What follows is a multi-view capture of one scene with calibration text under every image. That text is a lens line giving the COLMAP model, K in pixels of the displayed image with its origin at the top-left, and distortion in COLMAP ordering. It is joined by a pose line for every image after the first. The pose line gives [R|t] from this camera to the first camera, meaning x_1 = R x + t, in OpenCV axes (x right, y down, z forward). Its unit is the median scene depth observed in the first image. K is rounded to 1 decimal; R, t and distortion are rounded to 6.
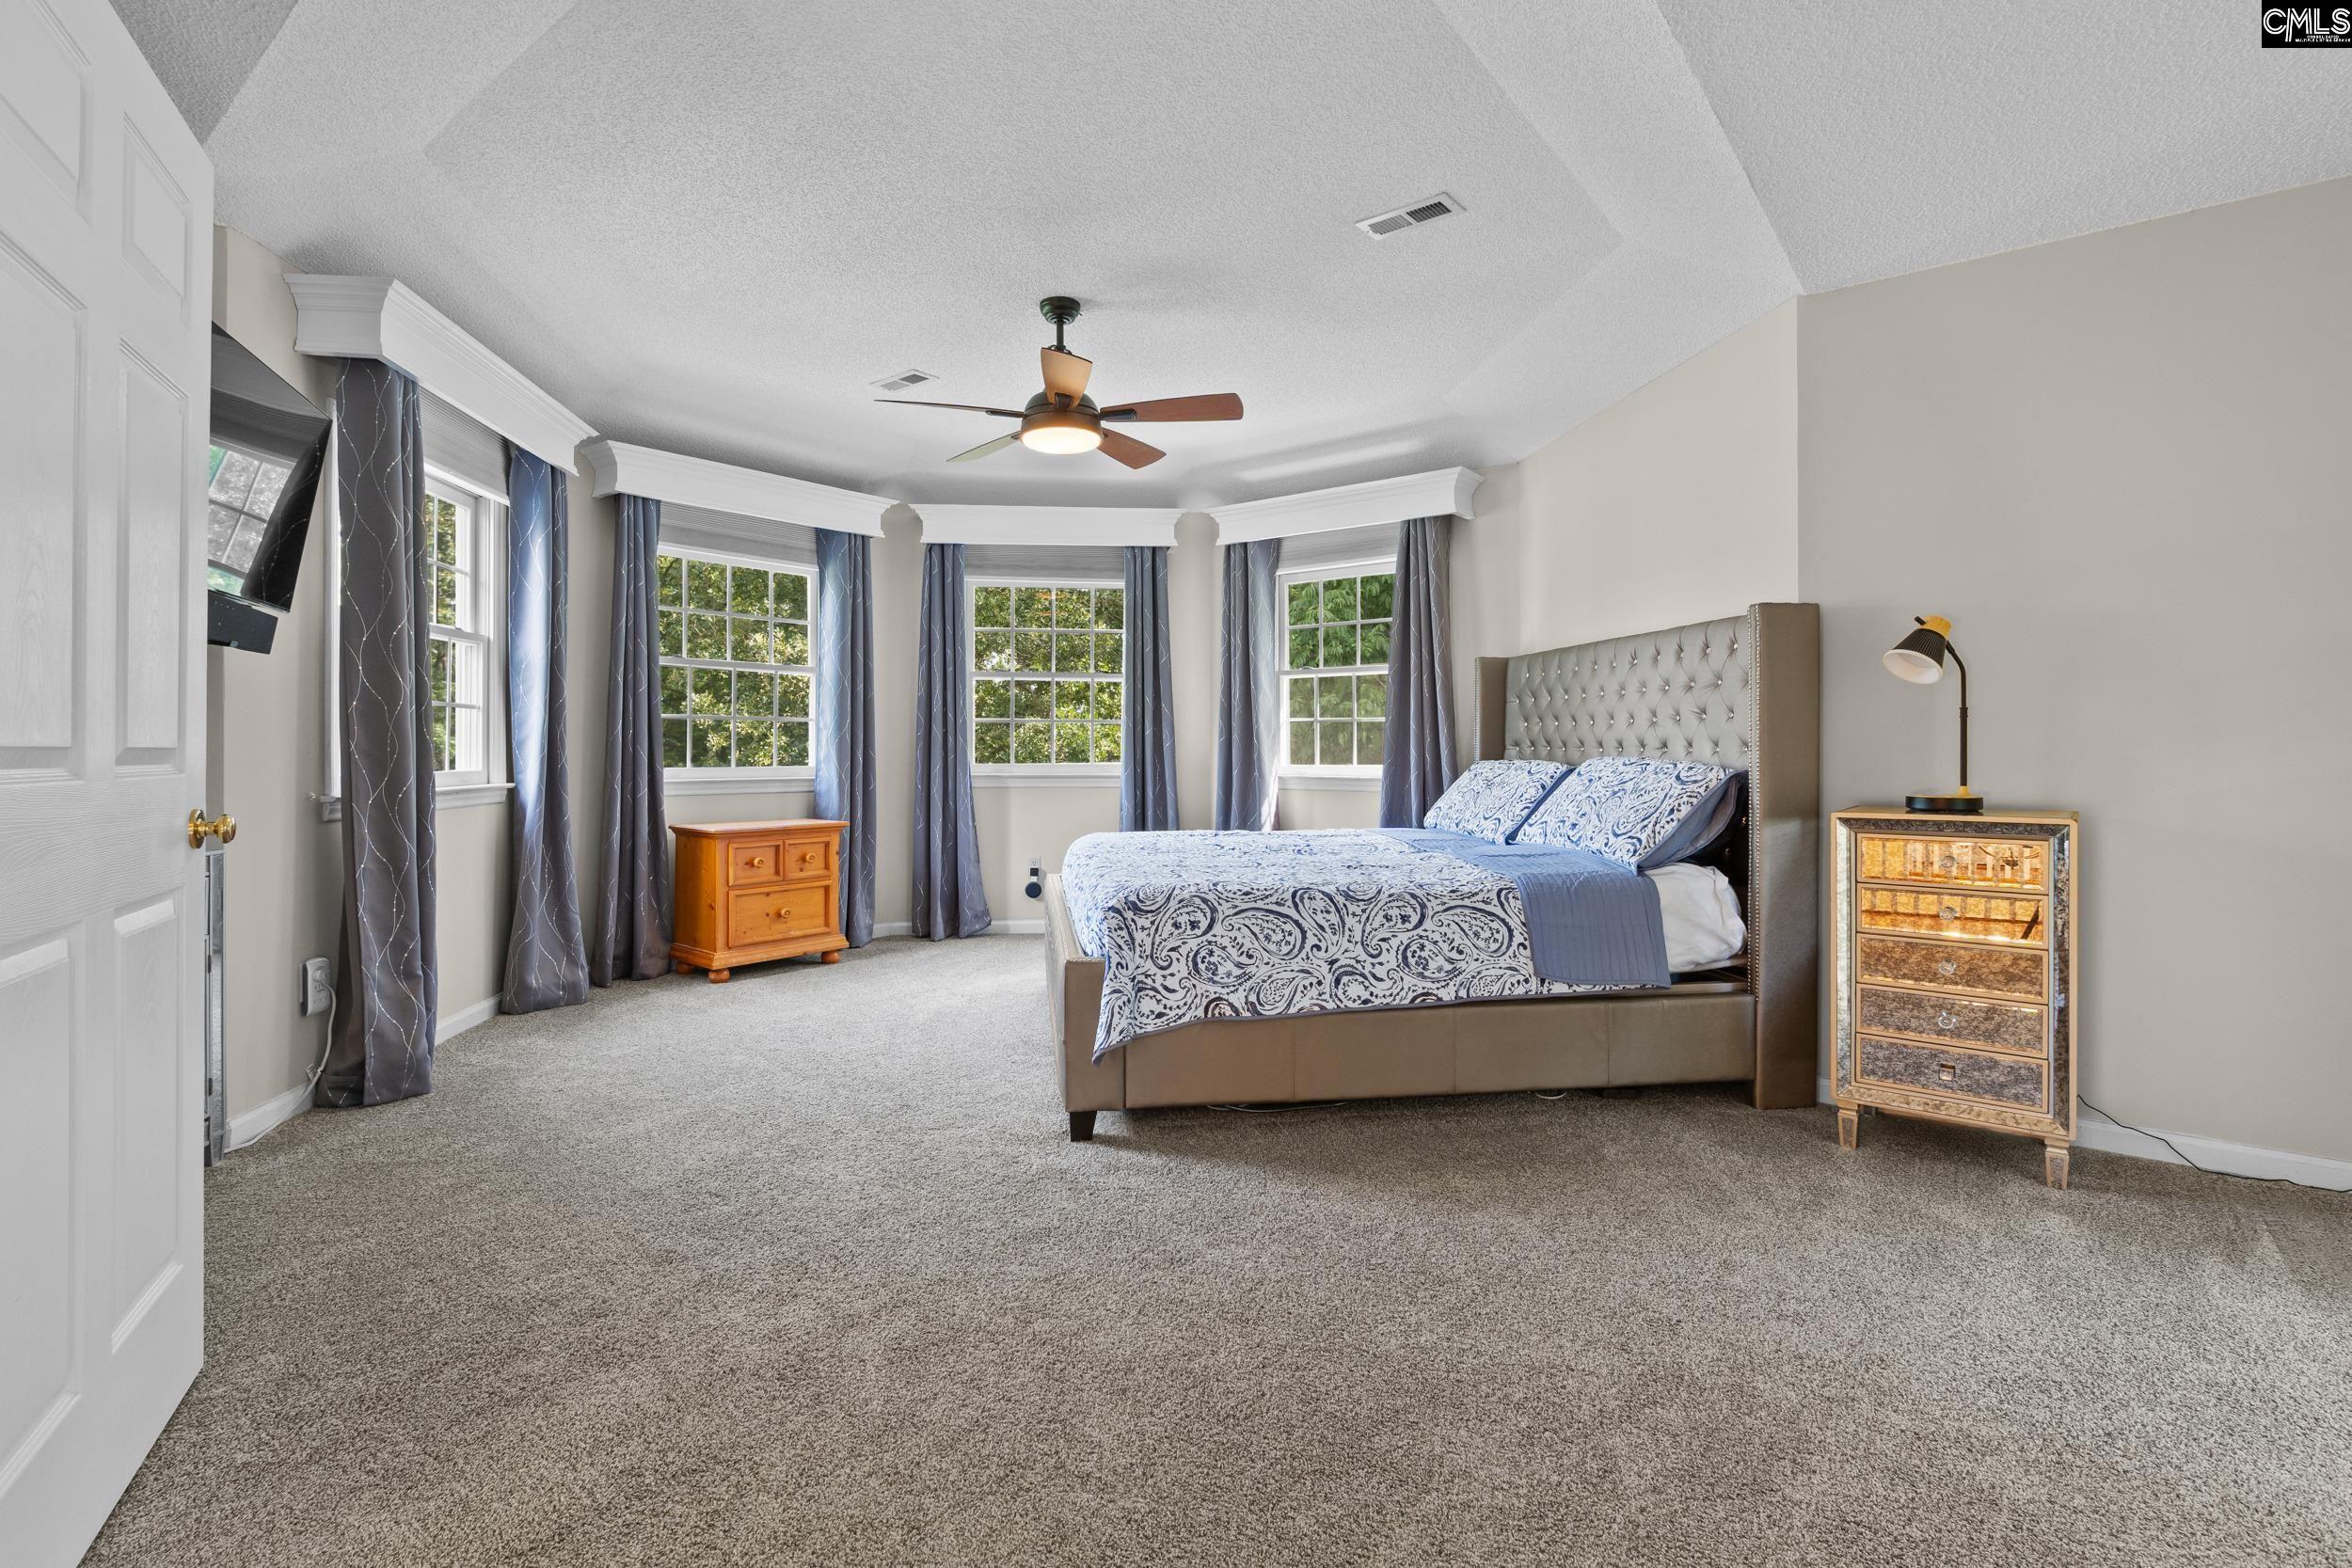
lens RADIAL K [[1078.6, 0, 1178.7], [0, 1078.6, 766.6], [0, 0, 1]] dist [-0.004177, -0.000929]
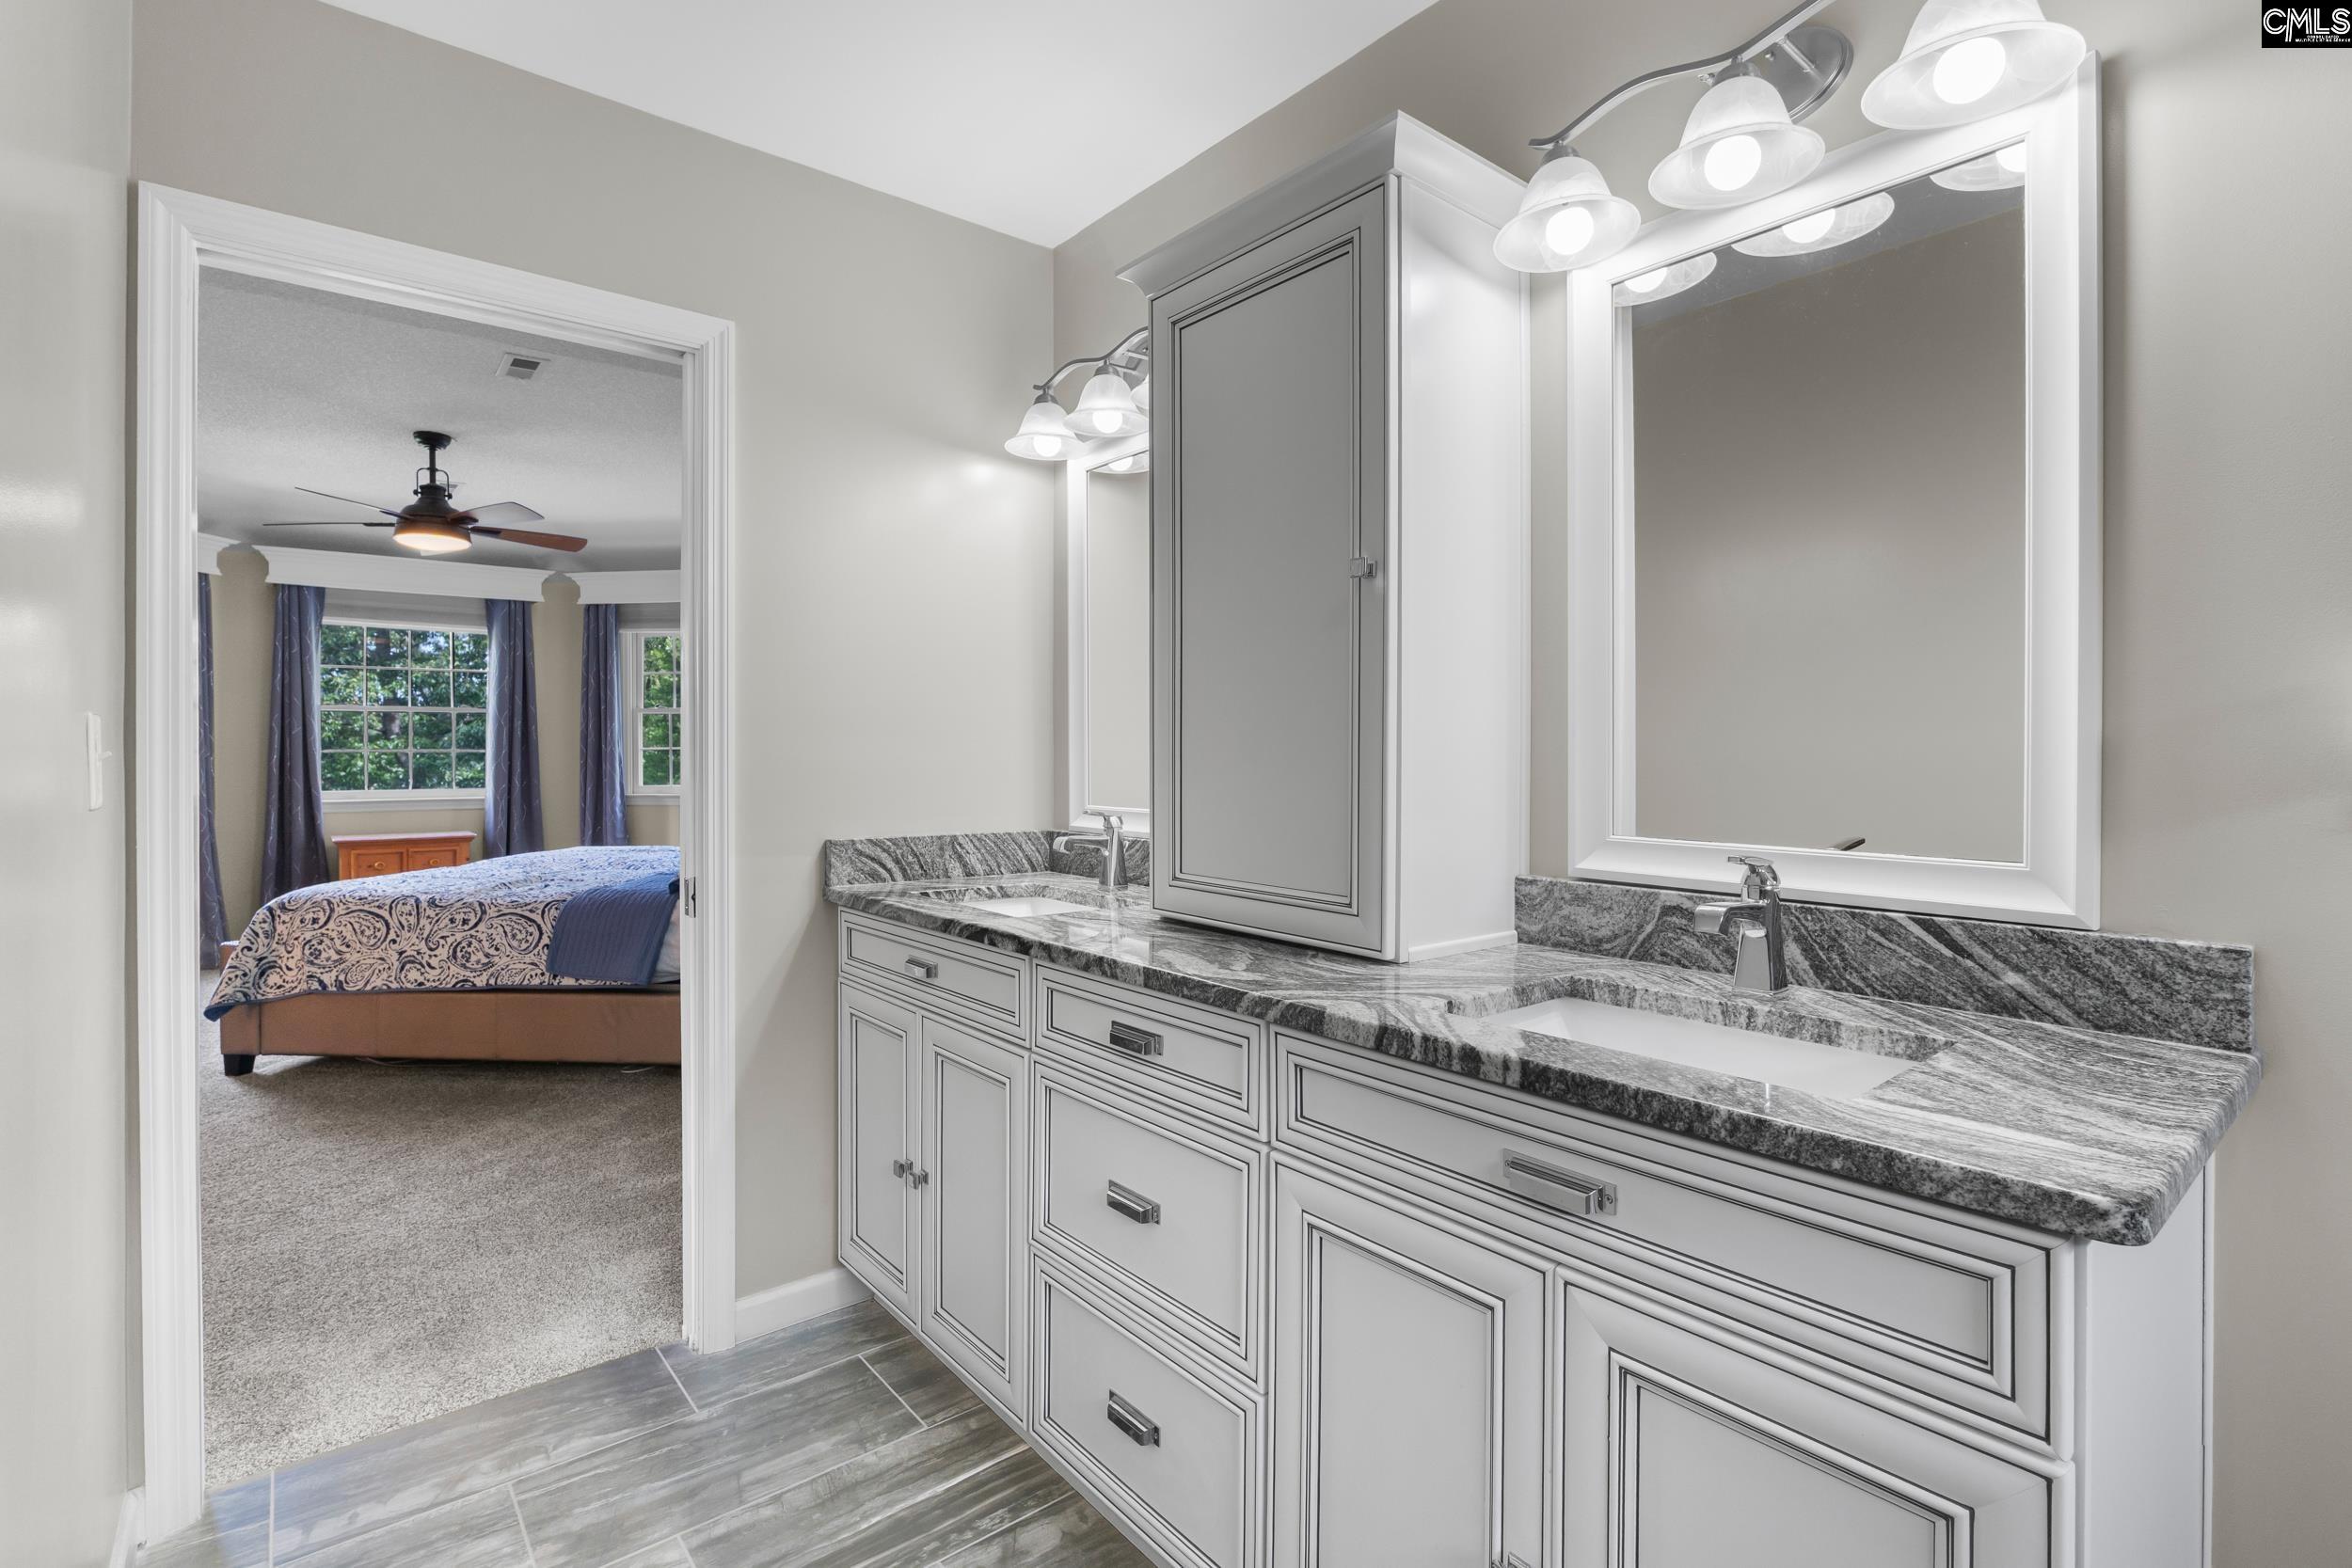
lens RADIAL K [[1078.6, 0, 1181.8], [0, 1078.6, 771.0], [0, 0, 1]] dist [-0.004177, -0.000929]
pose [[0.975744, 0.001343, -0.218911, 1.341158], [-0.001578, 0.999998, -0.000898, -0.039566], [0.218910, 0.001221, 0.975744, -0.066914]]
